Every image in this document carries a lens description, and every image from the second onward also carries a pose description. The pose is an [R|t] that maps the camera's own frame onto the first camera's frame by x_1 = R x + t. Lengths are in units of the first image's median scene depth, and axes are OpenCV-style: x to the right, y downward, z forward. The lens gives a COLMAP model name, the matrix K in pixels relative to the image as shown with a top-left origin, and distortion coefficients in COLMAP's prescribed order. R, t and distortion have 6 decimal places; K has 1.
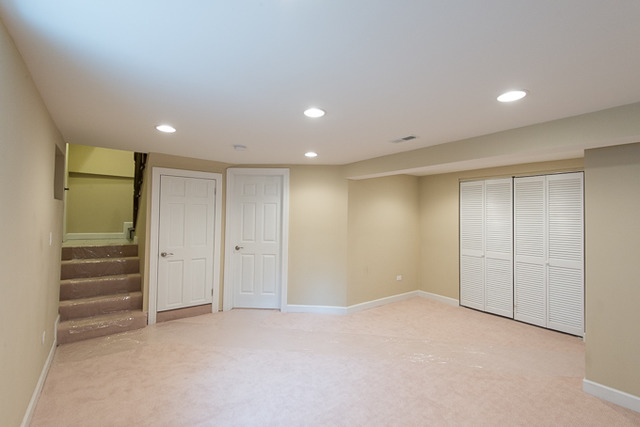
lens RADIAL K [[288.5, 0, 318.8], [0, 288.5, 211.0], [0, 0, 1]] dist [0.034766, -0.000375]
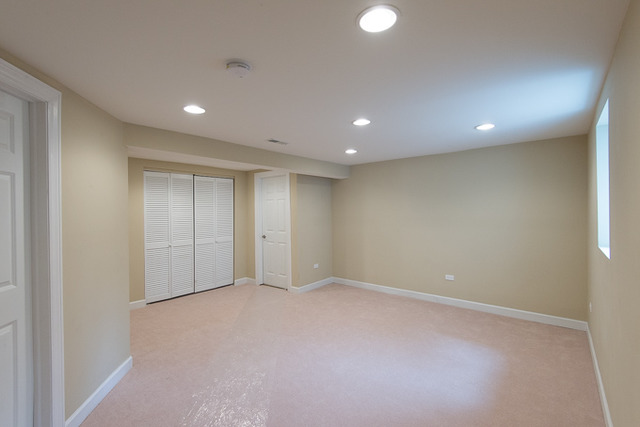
lens RADIAL K [[288.5, 0, 318.8], [0, 288.5, 211.0], [0, 0, 1]] dist [0.034766, -0.000375]
pose [[-0.236002, -0.019083, 0.971565, -0.612360], [-0.020156, 0.999688, 0.014739, 0.003956], [-0.971544, -0.016105, -0.236313, 0.791542]]
